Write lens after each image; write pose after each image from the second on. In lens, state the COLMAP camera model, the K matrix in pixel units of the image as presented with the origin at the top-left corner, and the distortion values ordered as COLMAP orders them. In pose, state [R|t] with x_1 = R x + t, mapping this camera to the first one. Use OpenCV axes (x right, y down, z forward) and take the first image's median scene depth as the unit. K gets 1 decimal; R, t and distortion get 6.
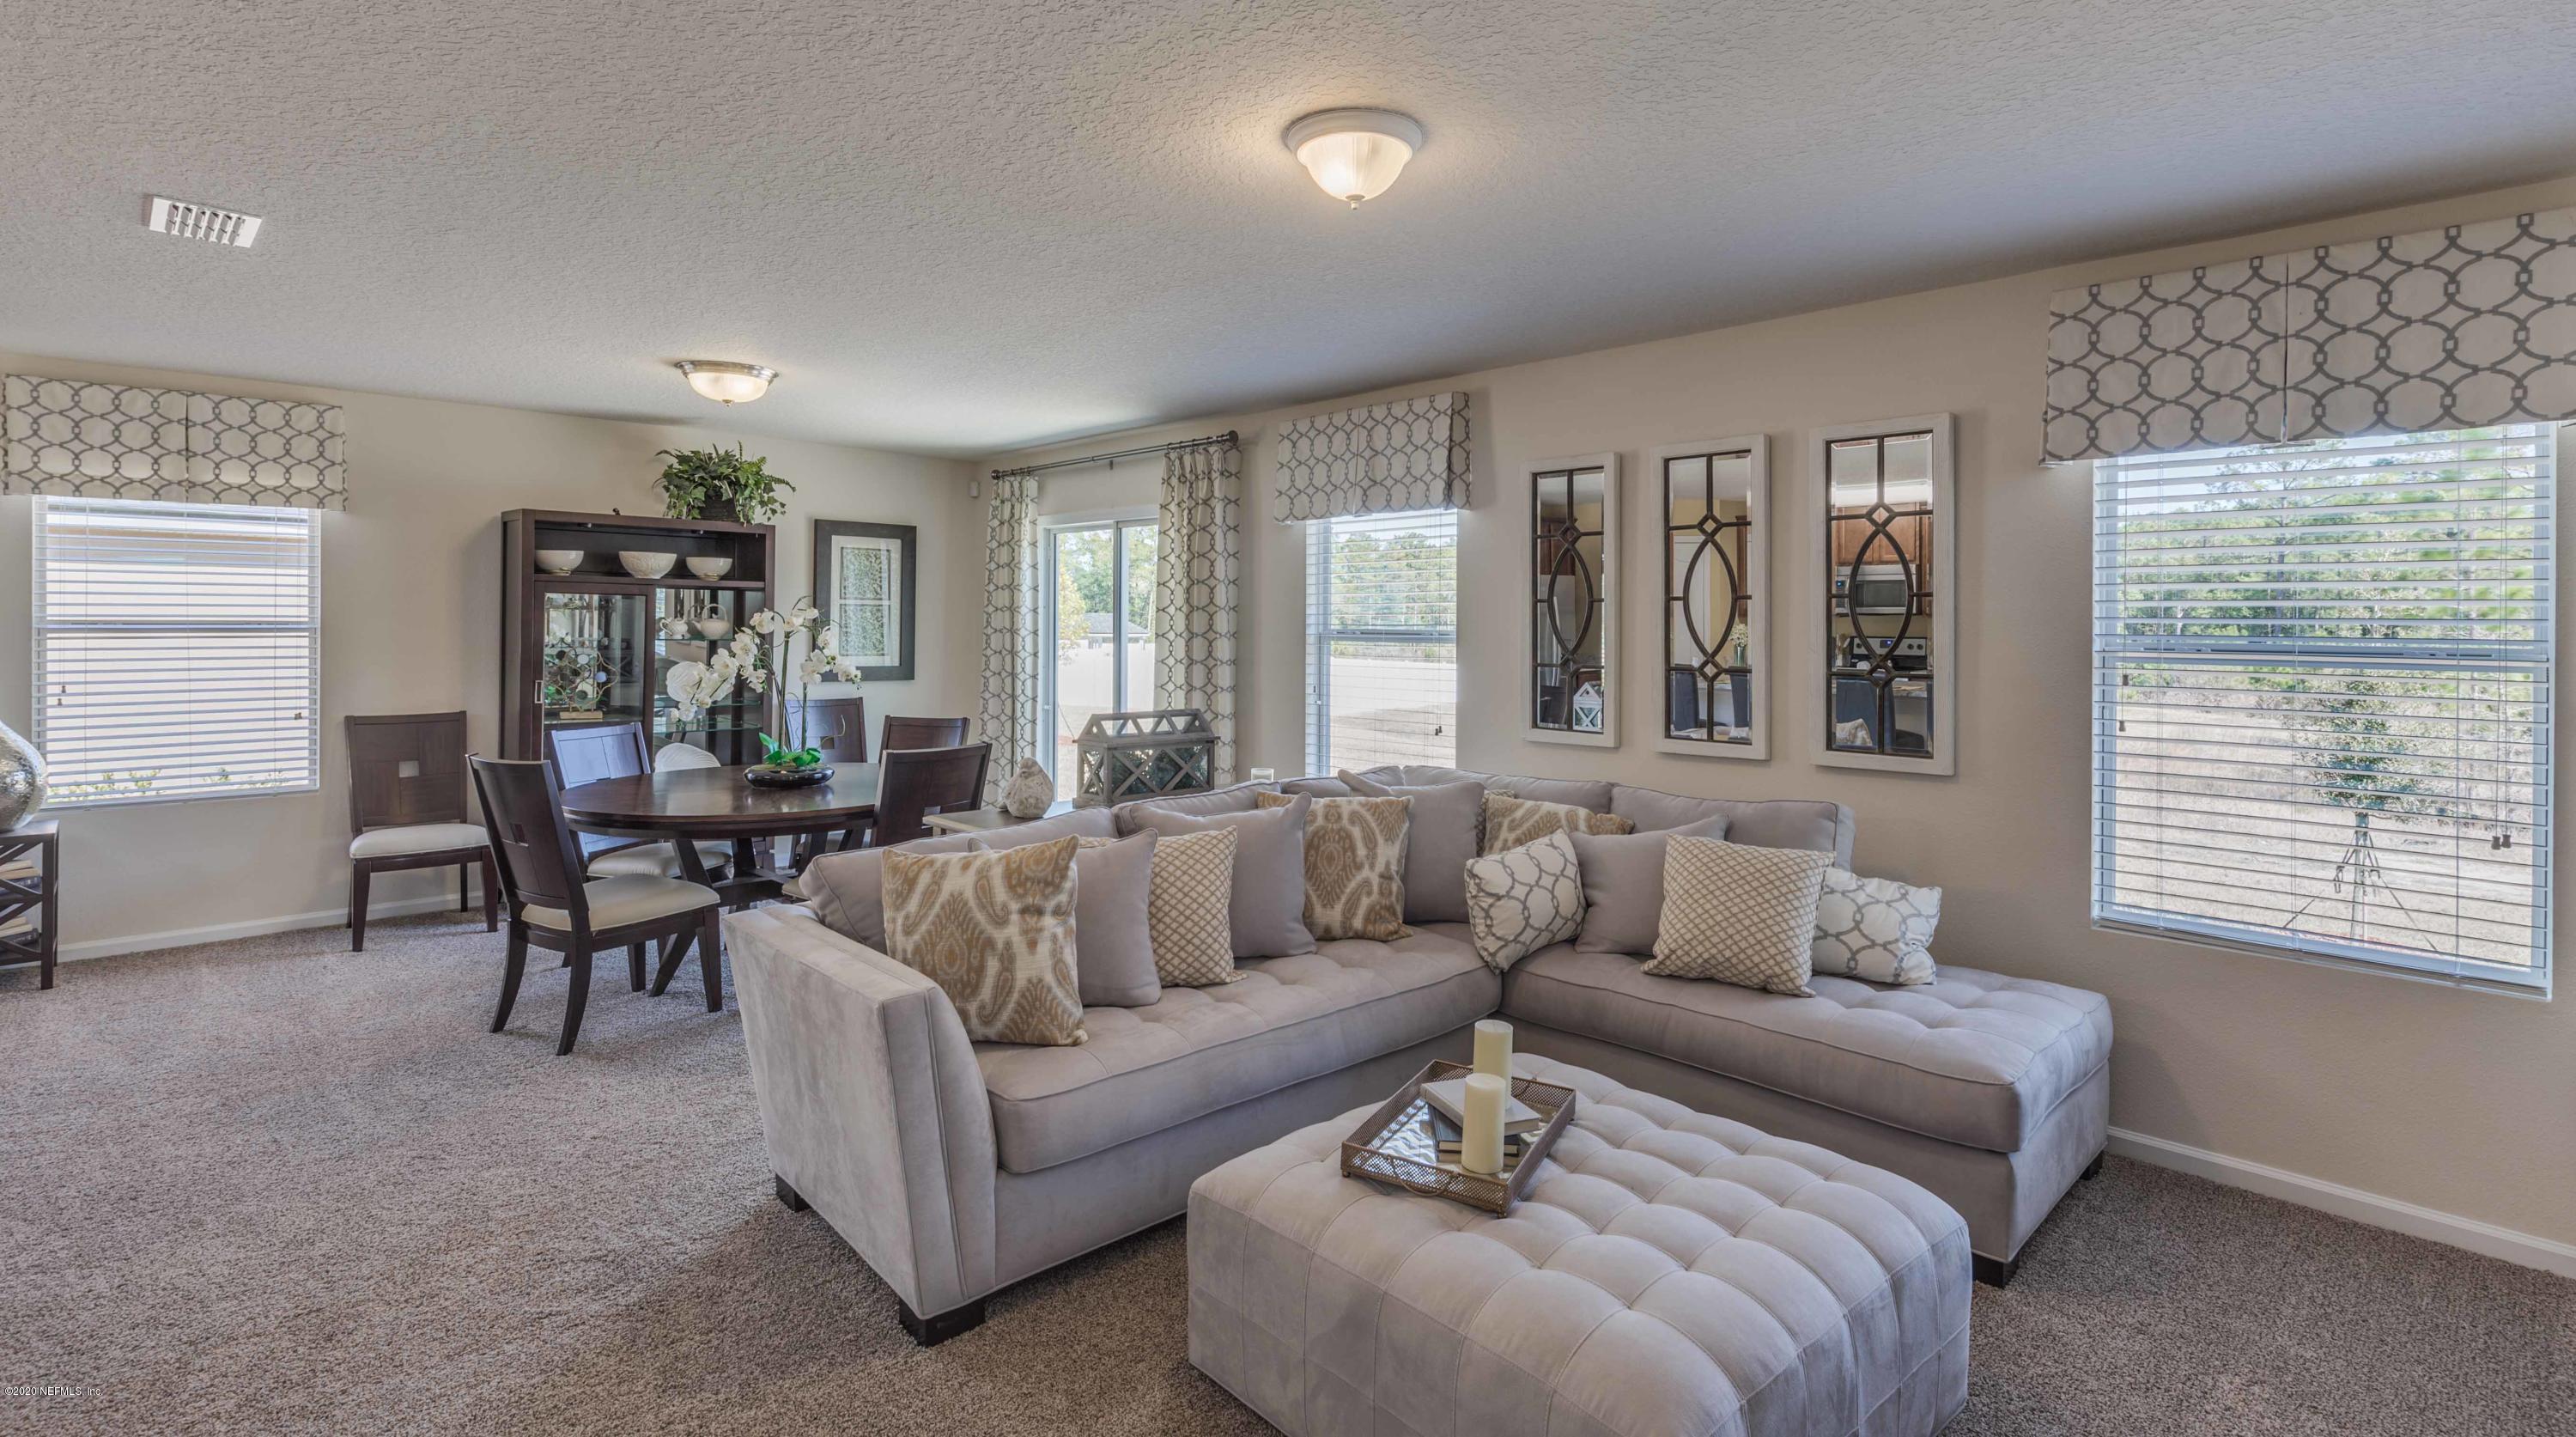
lens RADIAL K [[1195.7, 0, 1309.7], [0, 1195.7, 628.3], [0, 0, 1]] dist [0.006747, -0.000631]
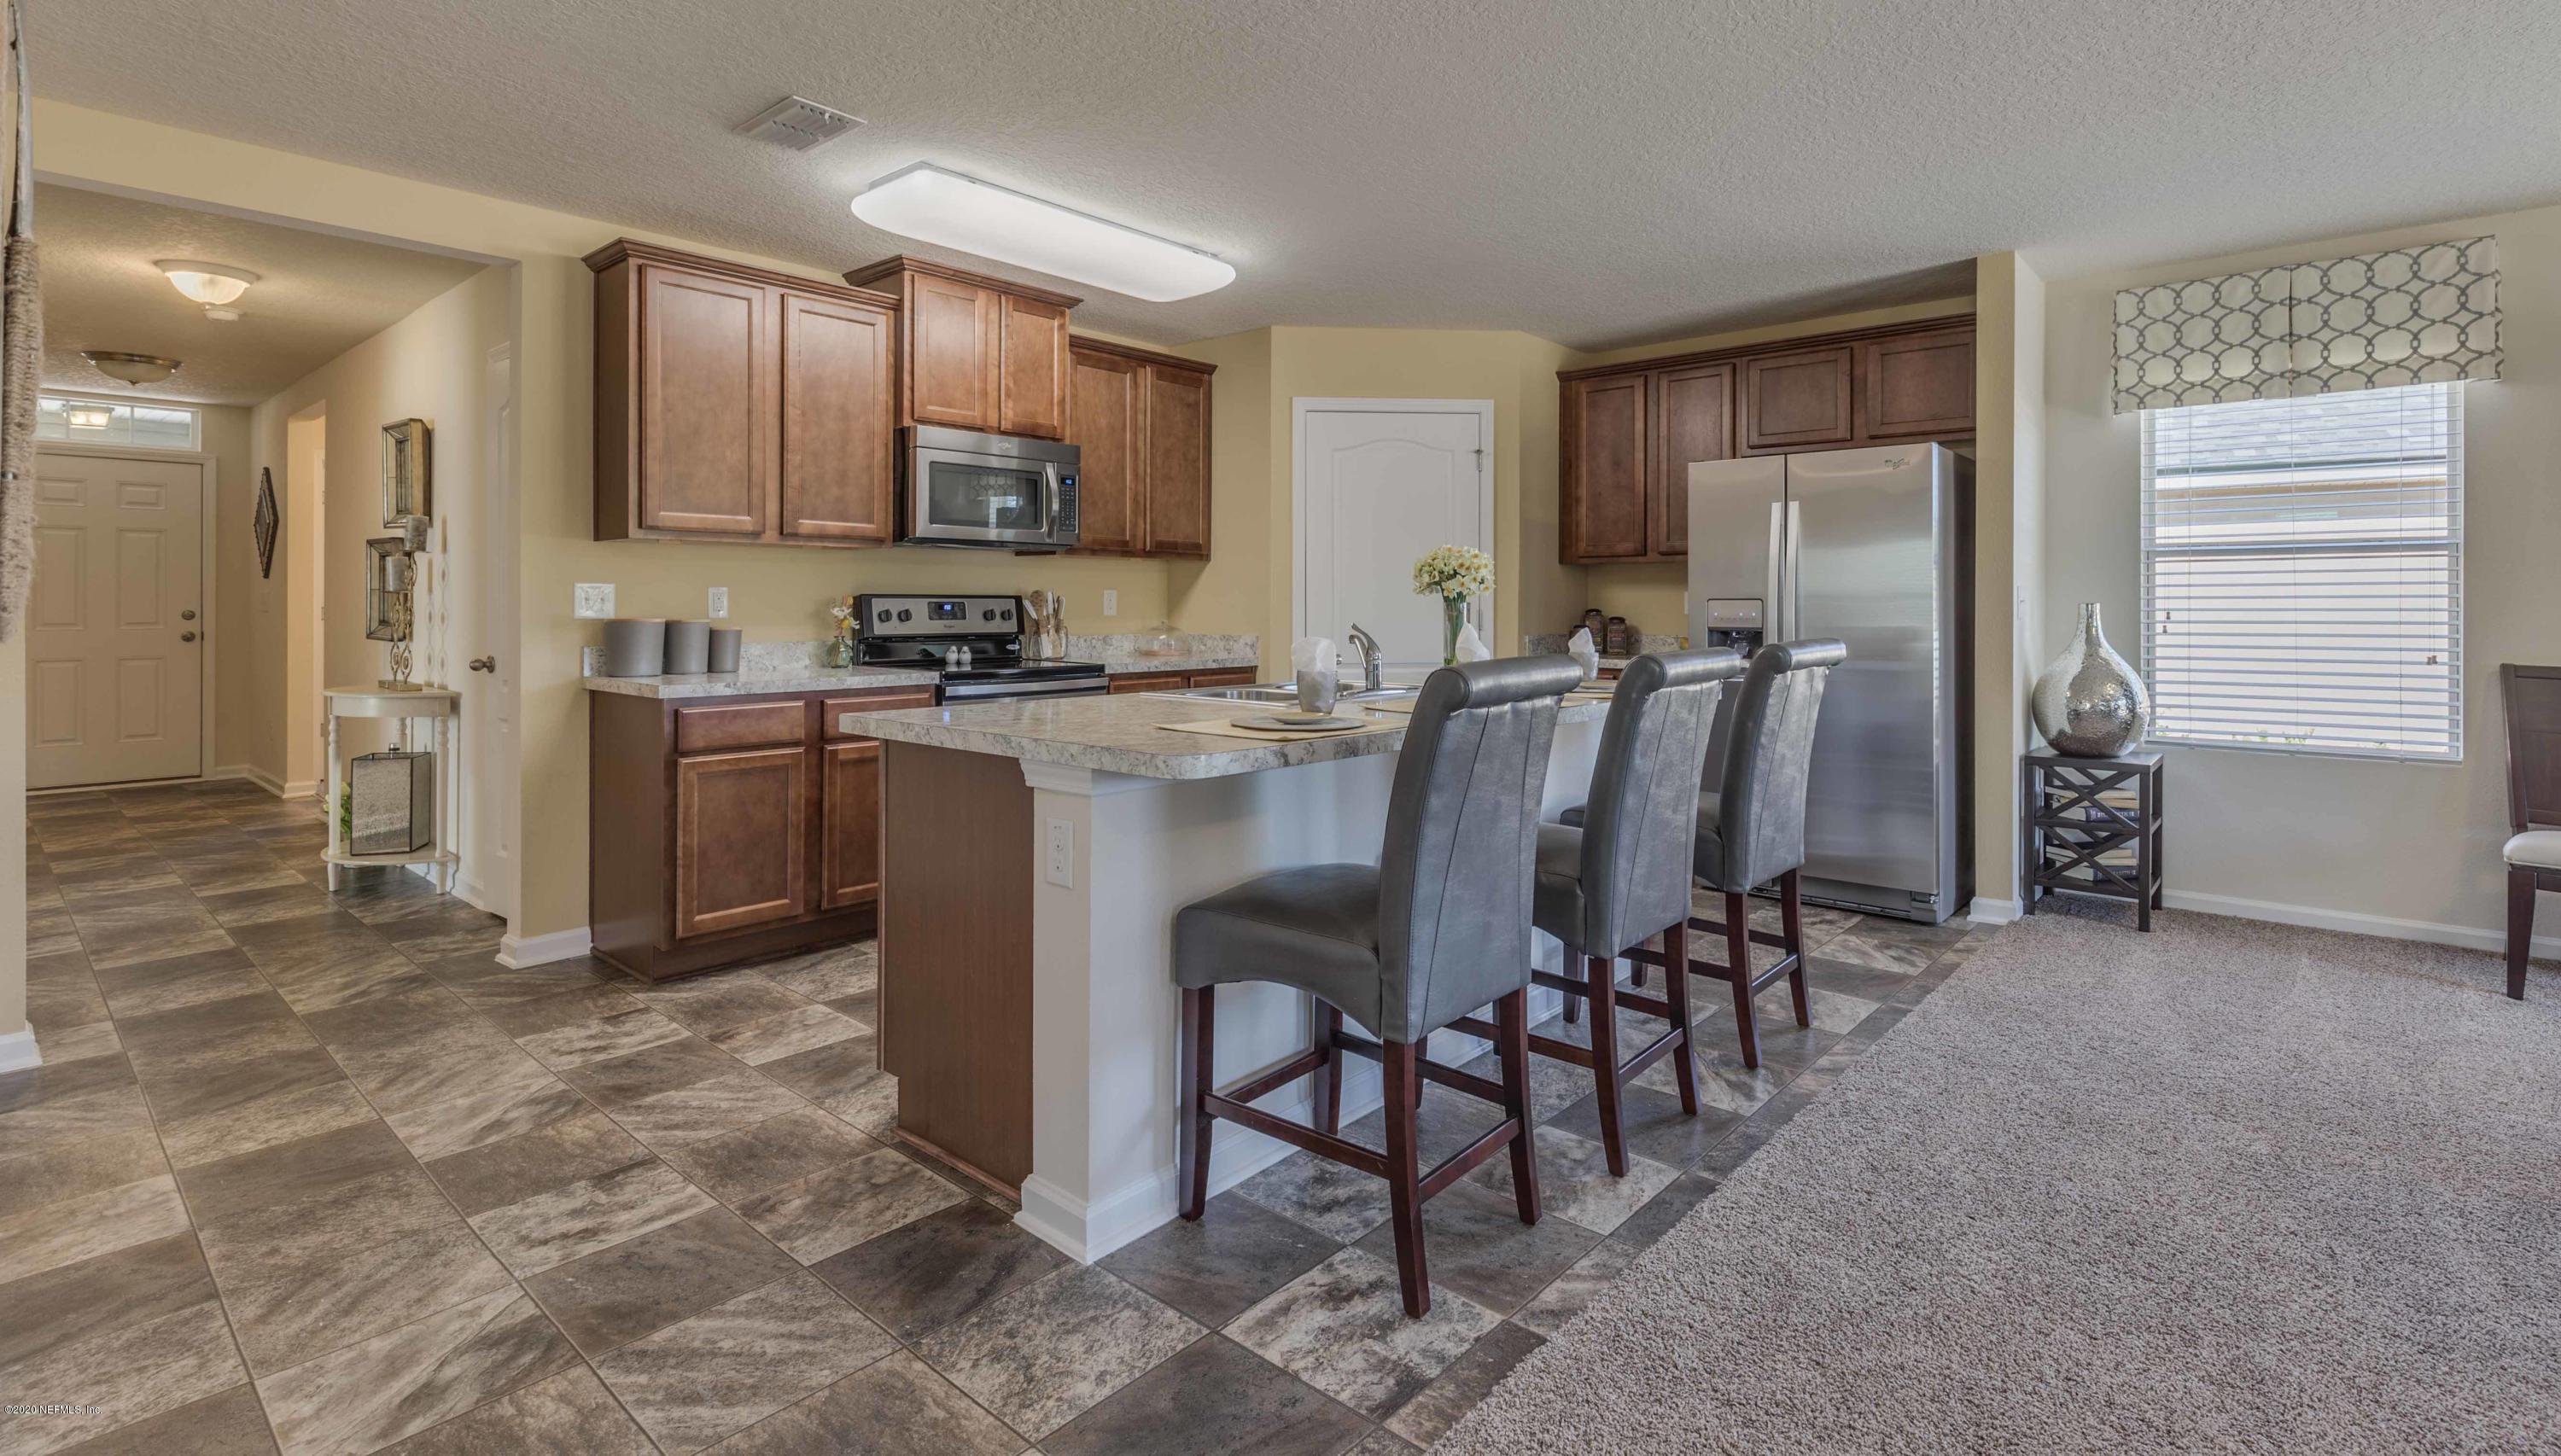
lens RADIAL K [[1187.3, 0, 1306.3], [0, 1187.3, 600.6], [0, 0, 1]] dist [0.000702, 0.002045]
pose [[0.080508, -0.010213, -0.996702, -0.160226], [-0.005640, 0.999927, -0.010702, 0.050106], [0.996738, 0.006483, 0.080445, 0.244952]]
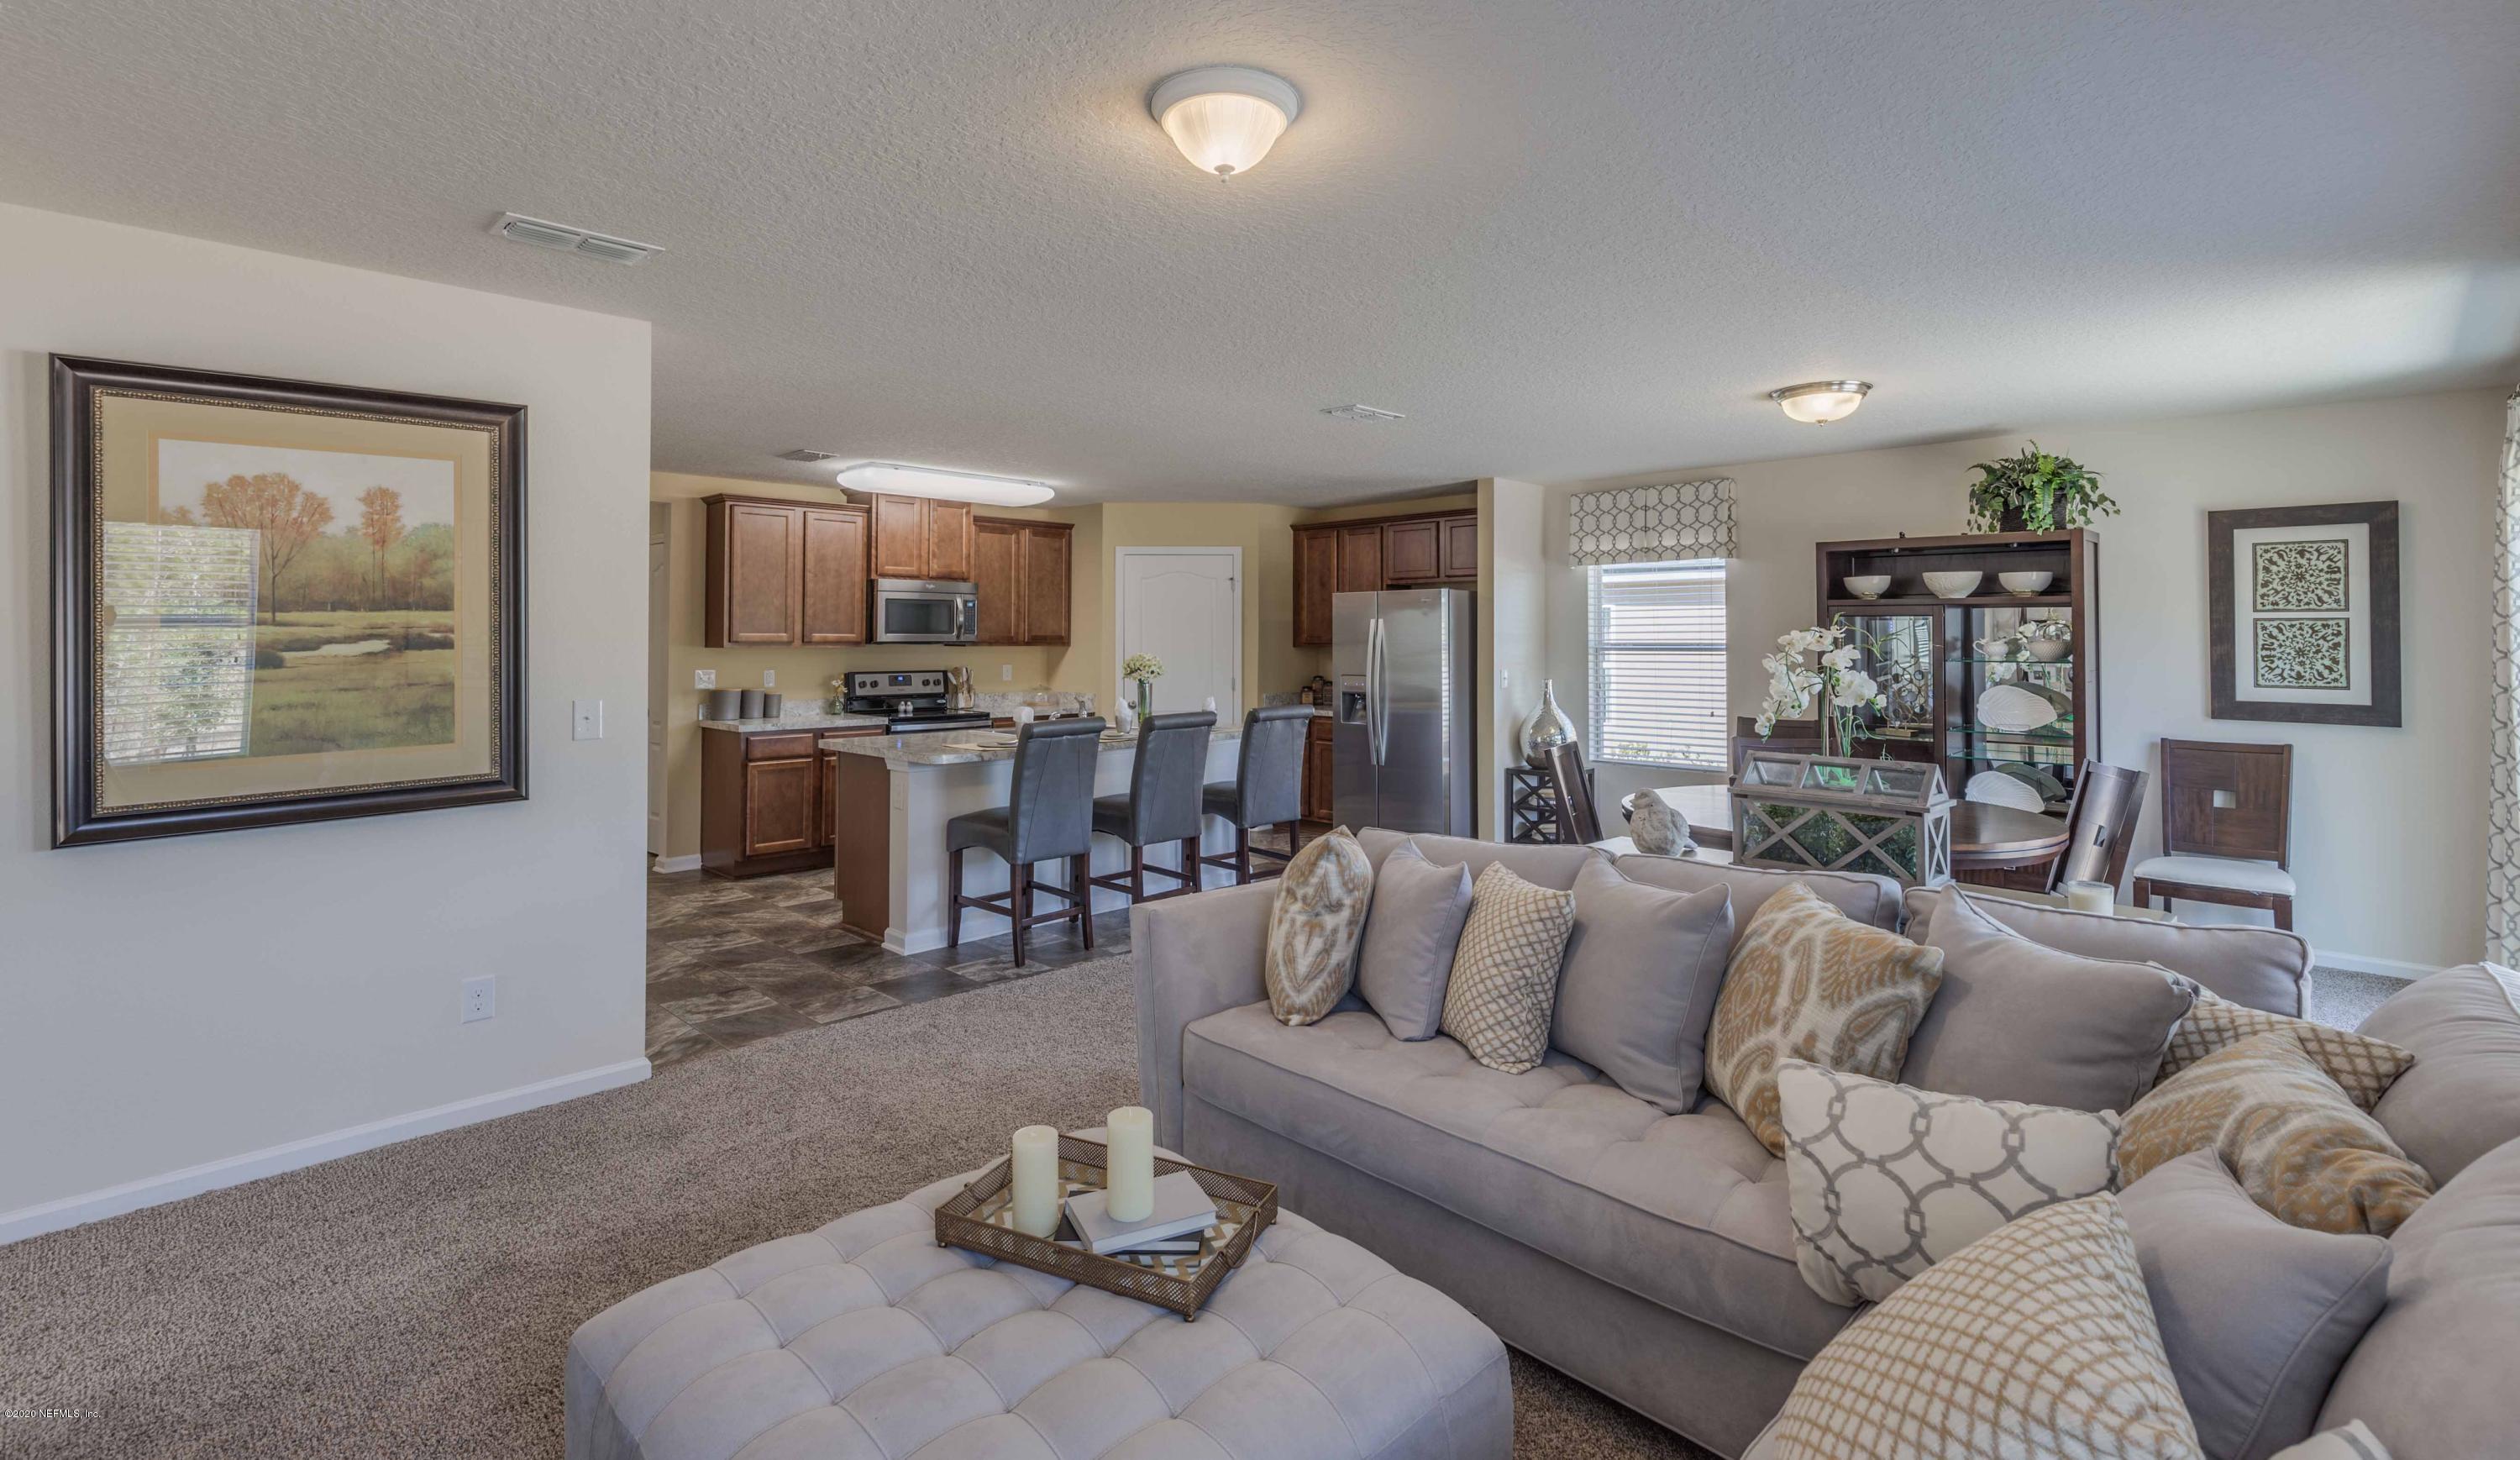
lens RADIAL K [[1136.5, 0, 1251.5], [0, 1136.5, 610.0], [0, 0, 1]] dist [-0.003494, -0.000986]
pose [[0.018696, -0.034373, -0.999234, 0.435022], [-0.005439, 0.999391, -0.034480, 0.003850], [0.999810, 0.006080, 0.018498, 0.487515]]
